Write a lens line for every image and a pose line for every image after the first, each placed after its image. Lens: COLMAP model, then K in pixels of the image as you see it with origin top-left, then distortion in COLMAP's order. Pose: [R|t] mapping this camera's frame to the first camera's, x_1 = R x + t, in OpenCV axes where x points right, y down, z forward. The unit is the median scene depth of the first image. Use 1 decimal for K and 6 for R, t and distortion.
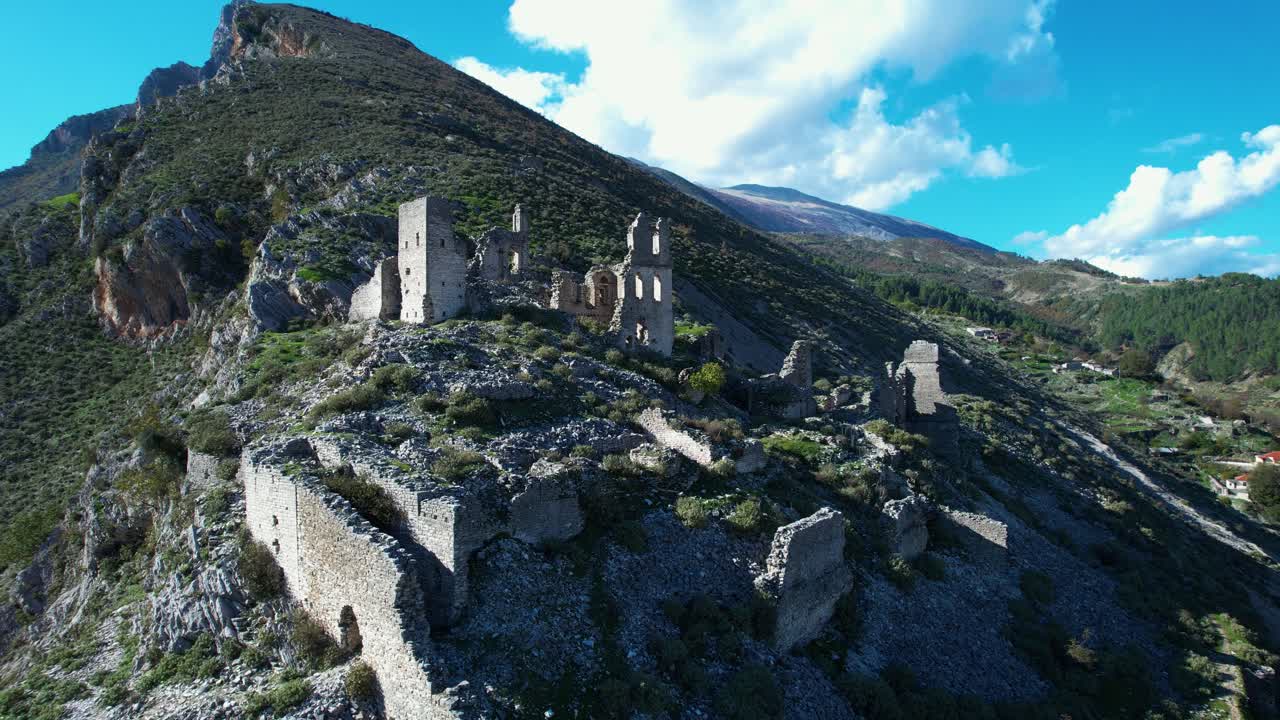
lens RADIAL K [[819.6, 0, 640.0], [0, 819.6, 360.0], [0, 0, 1]] dist [-0.076792, 0.059542]
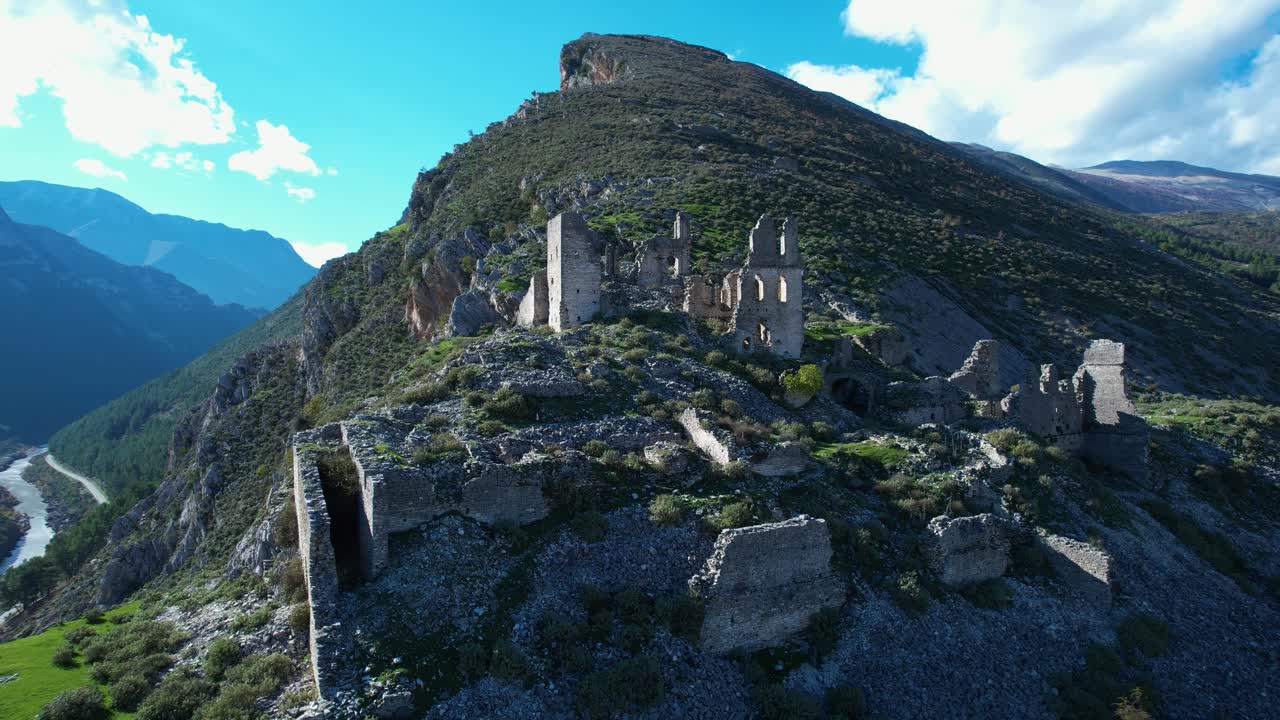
lens RADIAL K [[819.6, 0, 640.0], [0, 819.6, 360.0], [0, 0, 1]] dist [-0.076792, 0.059542]
pose [[0.916735, 0.002170, -0.399490, 0.235628], [-0.002111, 0.999998, 0.000589, -0.001522], [0.399490, 0.000303, 0.916737, 0.019226]]
